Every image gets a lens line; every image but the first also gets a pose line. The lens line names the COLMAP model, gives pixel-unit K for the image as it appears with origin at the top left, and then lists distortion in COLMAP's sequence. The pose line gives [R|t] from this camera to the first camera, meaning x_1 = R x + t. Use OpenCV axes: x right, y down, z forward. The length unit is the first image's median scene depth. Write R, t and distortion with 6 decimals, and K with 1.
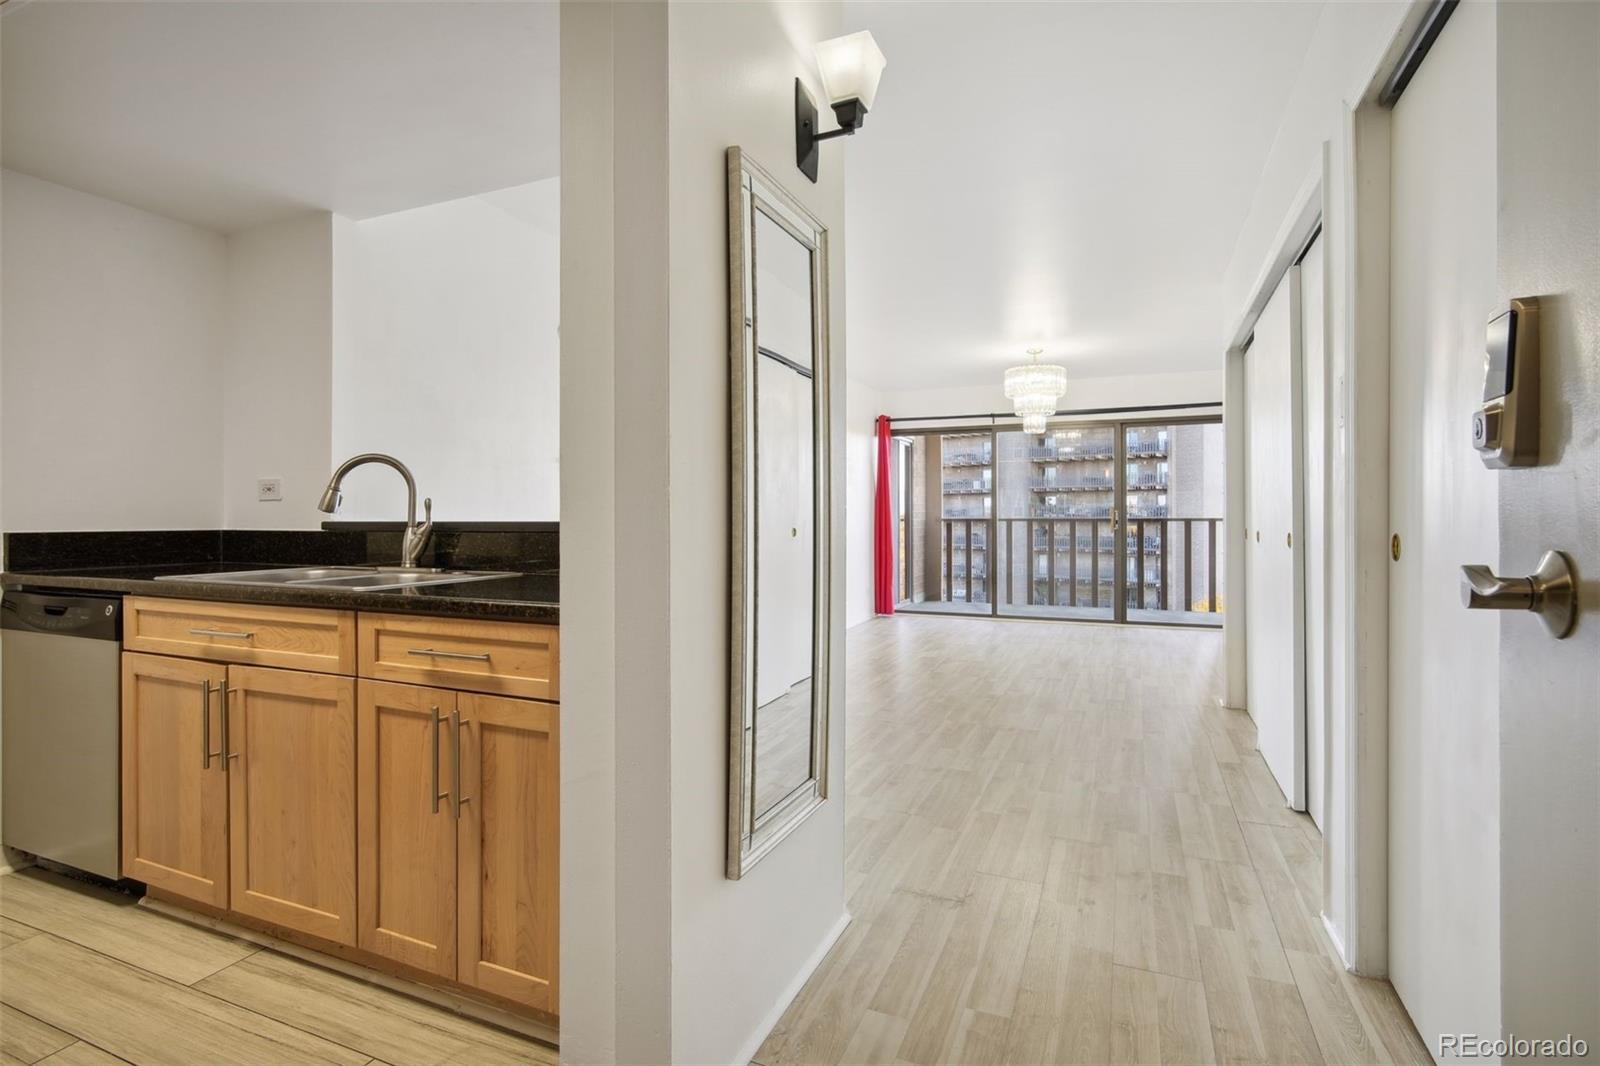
lens RADIAL K [[789.6, 0, 792.8], [0, 789.6, 518.9], [0, 0, 1]] dist [-0.016413, 0.009628]
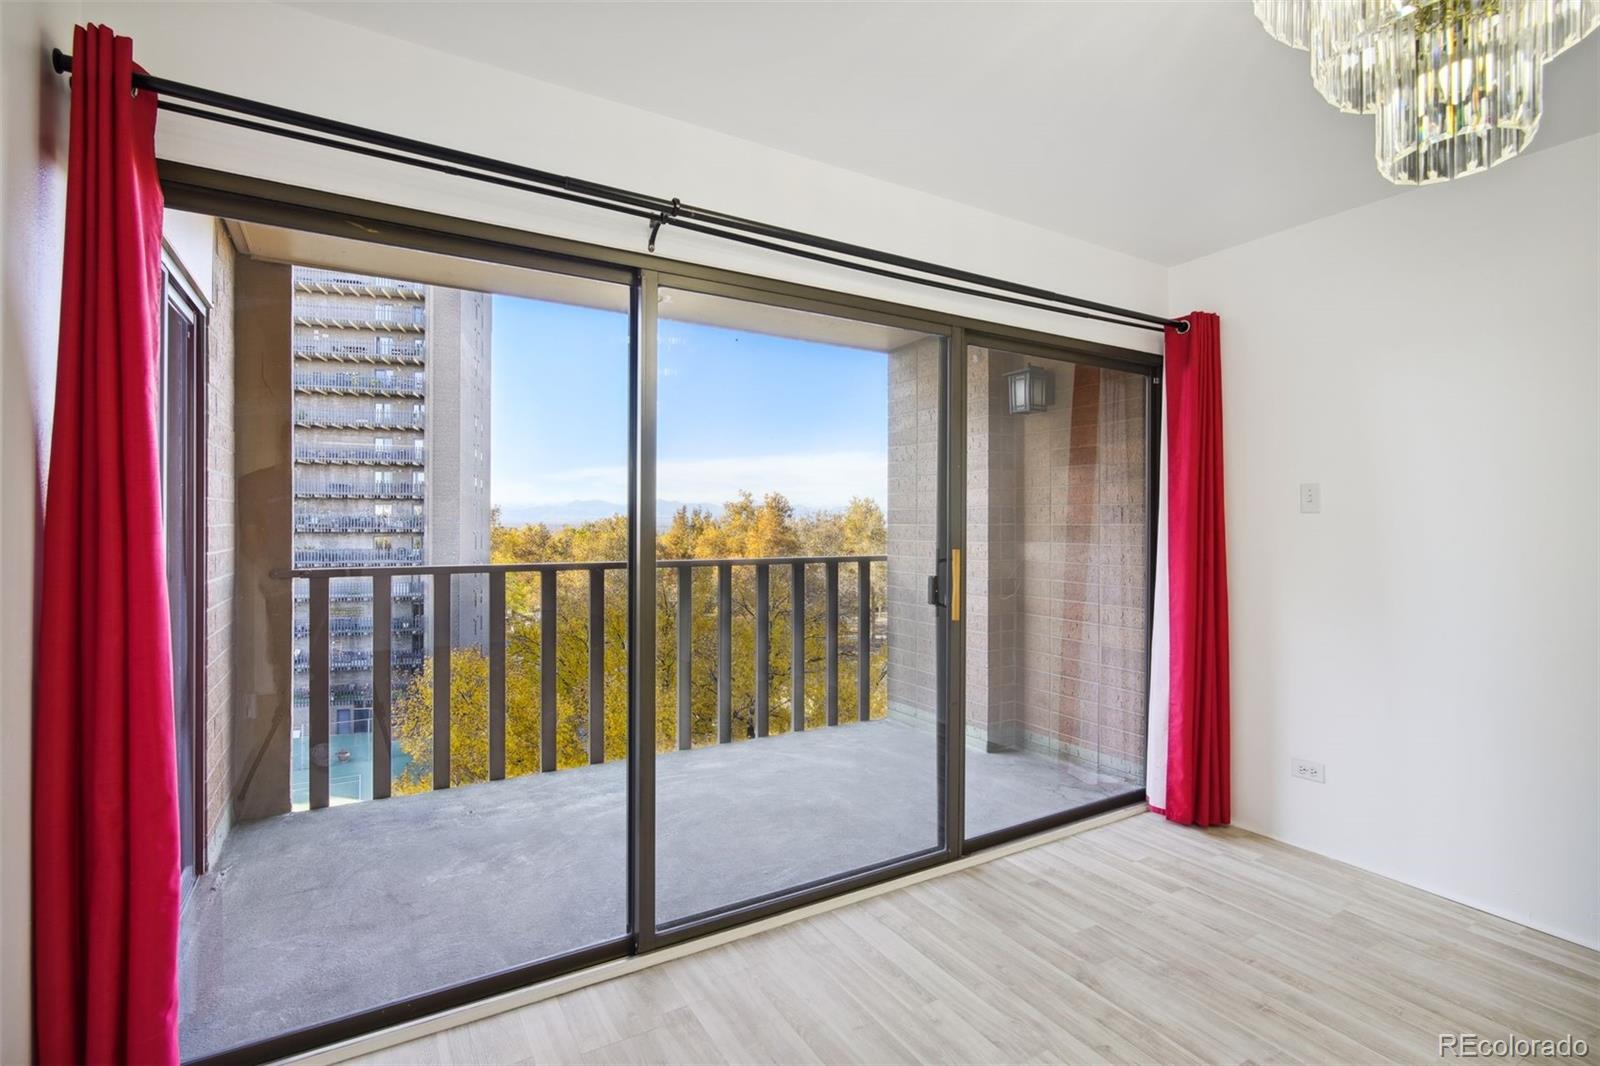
lens RADIAL K [[734.7, 0, 792.1], [0, 734.7, 524.2], [0, 0, 1]] dist [-0.000879, 0.000082]
pose [[0.589077, 0.004812, 0.808063, 0.278874], [-0.001234, 0.999986, -0.005055, -0.088184], [-0.808076, 0.001981, 0.589075, 3.017073]]
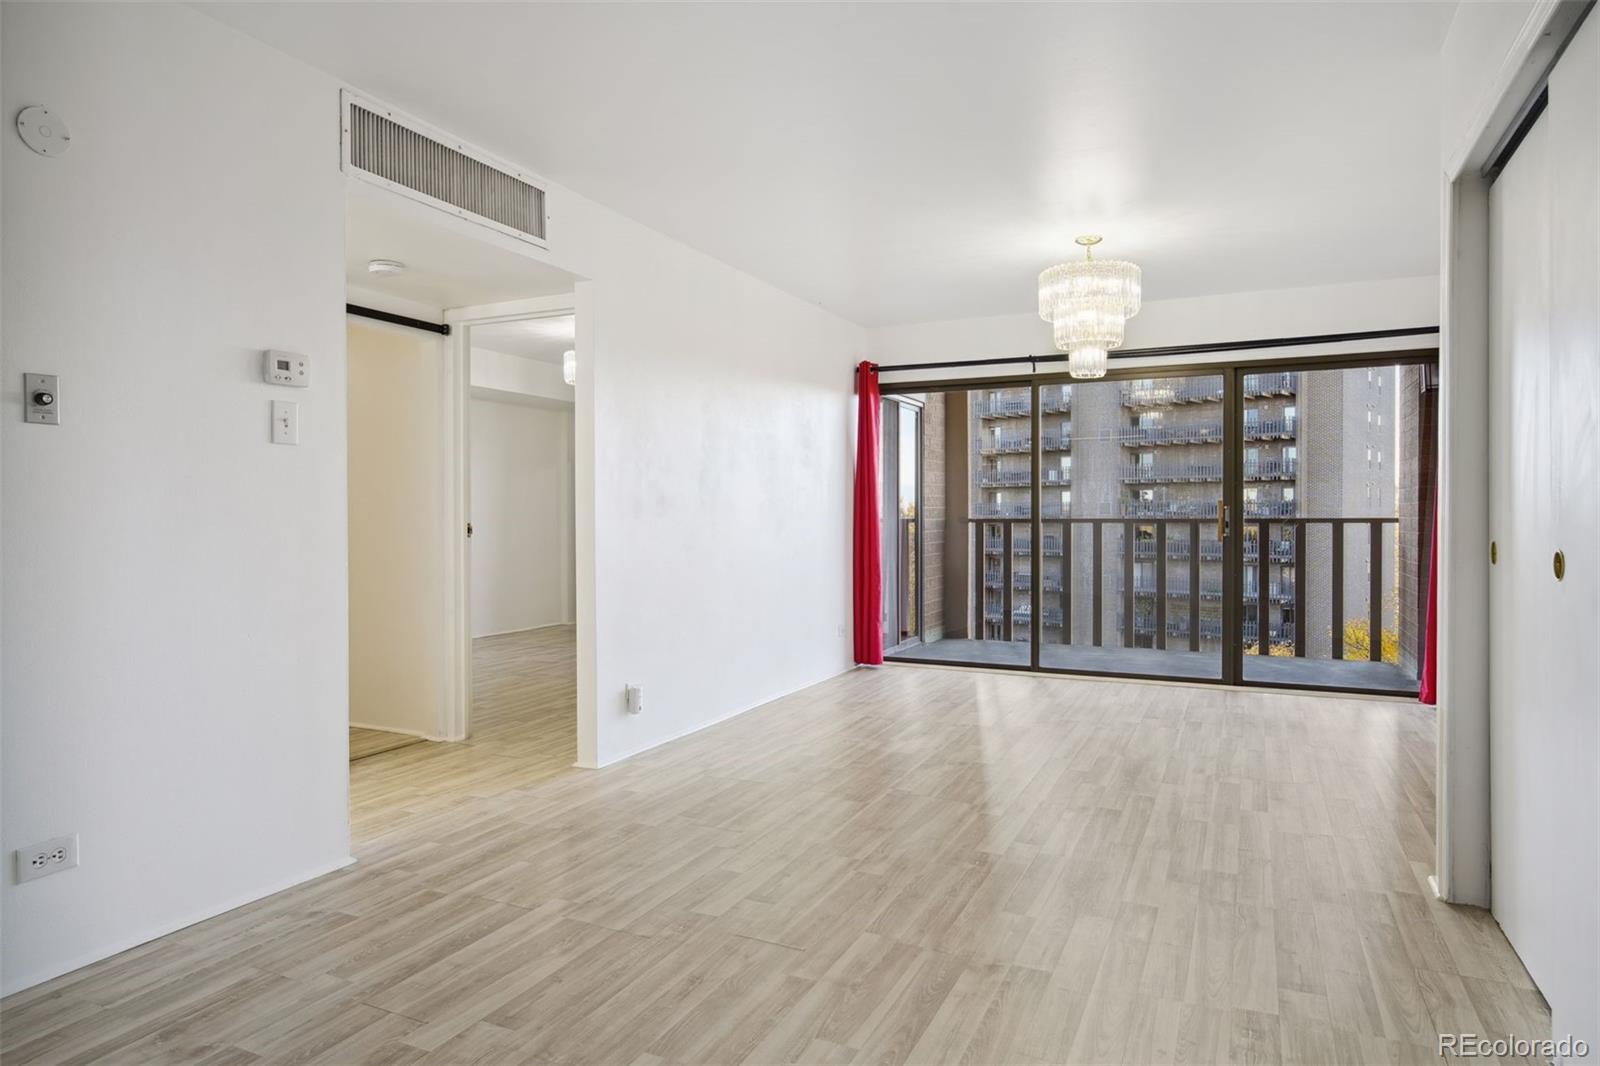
lens RADIAL K [[955.9, 0, 800.0], [0, 955.9, 533.0], [0, 0, 1]] dist [-0.002573, 0.000403]
pose [[0.999449, -0.000803, -0.033194, 0.331236], [0.001311, 0.999882, 0.015307, -0.004772], [0.033178, -0.015342, 0.999332, 0.783034]]
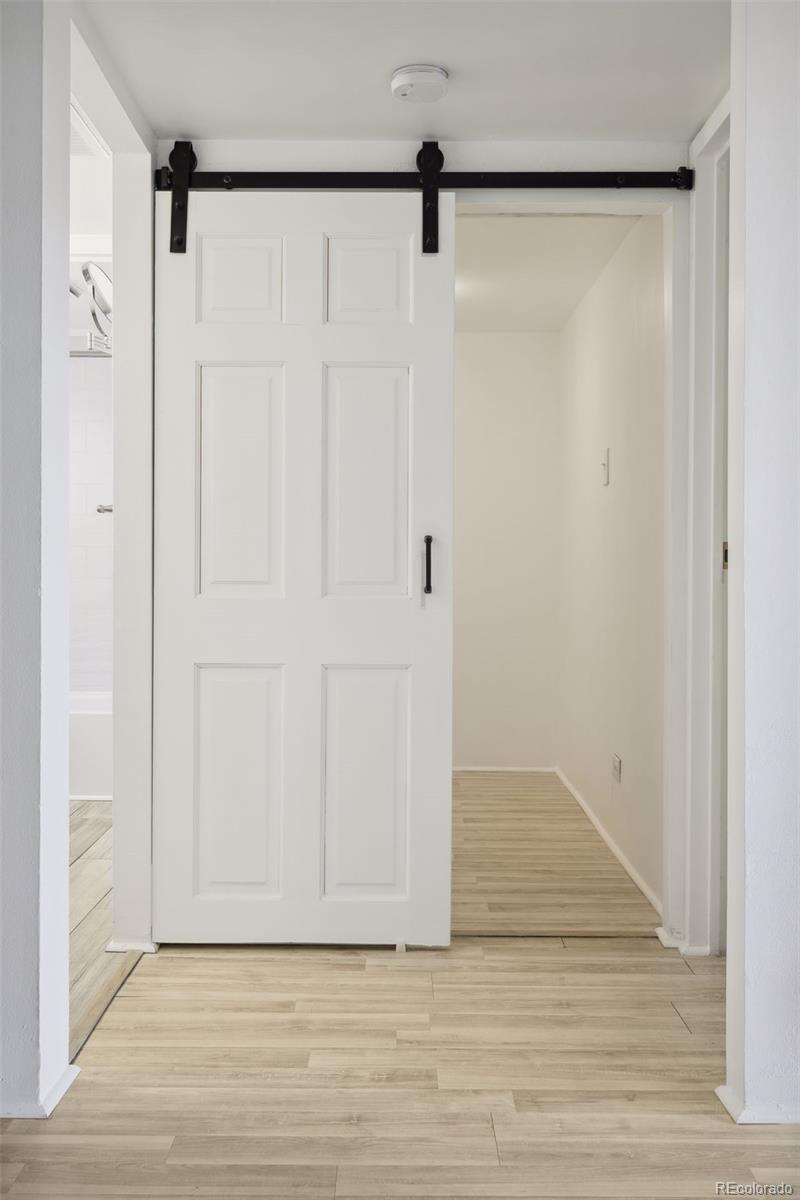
lens RADIAL K [[1198.0, 0, 400.0], [0, 1198.0, 600.0], [0, 0, 1]] dist [0.002161, -0.000449]
pose [[0.391052, 0.021019, -0.920128, 0.646629], [-0.004738, 0.999772, 0.020824, 0.043473], [0.920356, -0.003784, 0.391063, 1.991738]]
